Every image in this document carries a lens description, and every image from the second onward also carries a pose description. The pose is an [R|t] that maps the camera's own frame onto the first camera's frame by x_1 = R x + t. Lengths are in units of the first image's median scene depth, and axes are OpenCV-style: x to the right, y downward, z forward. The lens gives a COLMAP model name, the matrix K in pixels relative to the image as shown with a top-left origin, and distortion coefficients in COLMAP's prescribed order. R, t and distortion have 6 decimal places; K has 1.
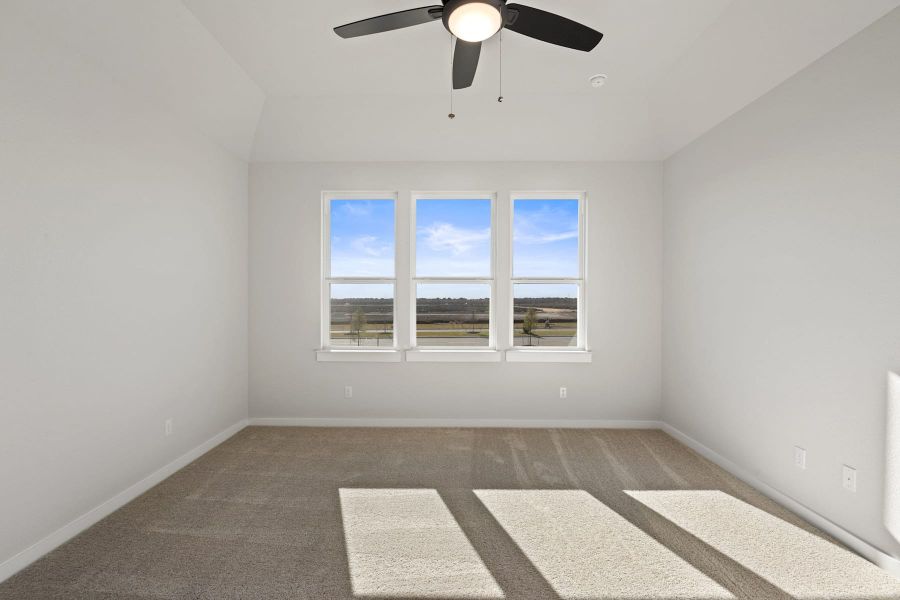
lens RADIAL K [[408.1, 0, 450.0], [0, 408.1, 300.0], [0, 0, 1]] dist [-0.002591, -0.000562]
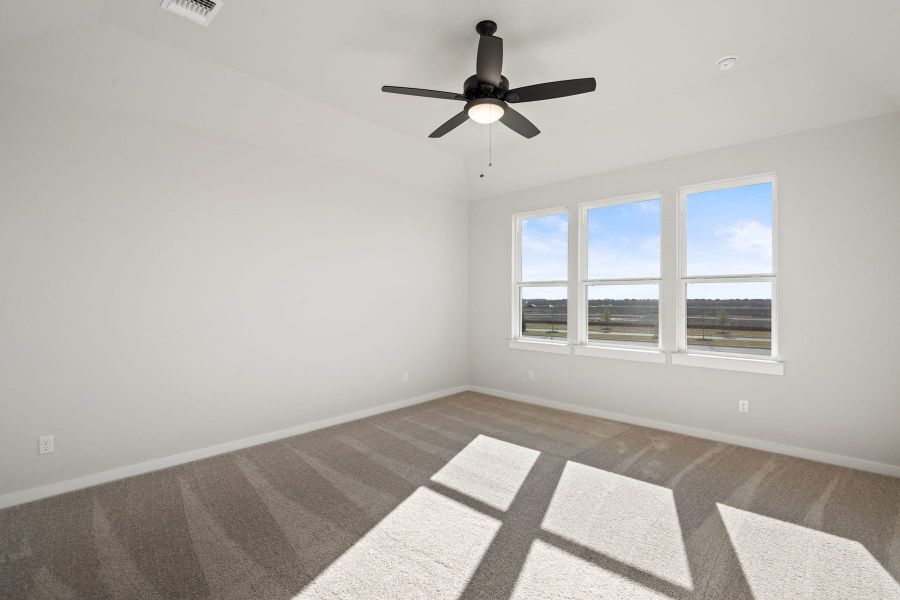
lens RADIAL K [[404.5, 0, 450.0], [0, 404.5, 300.0], [0, 0, 1]] dist [-0.015923, -0.000316]
pose [[0.745177, 0.002976, -0.666860, 0.381555], [-0.004766, 0.999988, -0.000864, 0.000674], [0.666850, 0.003822, 0.745182, -0.069838]]
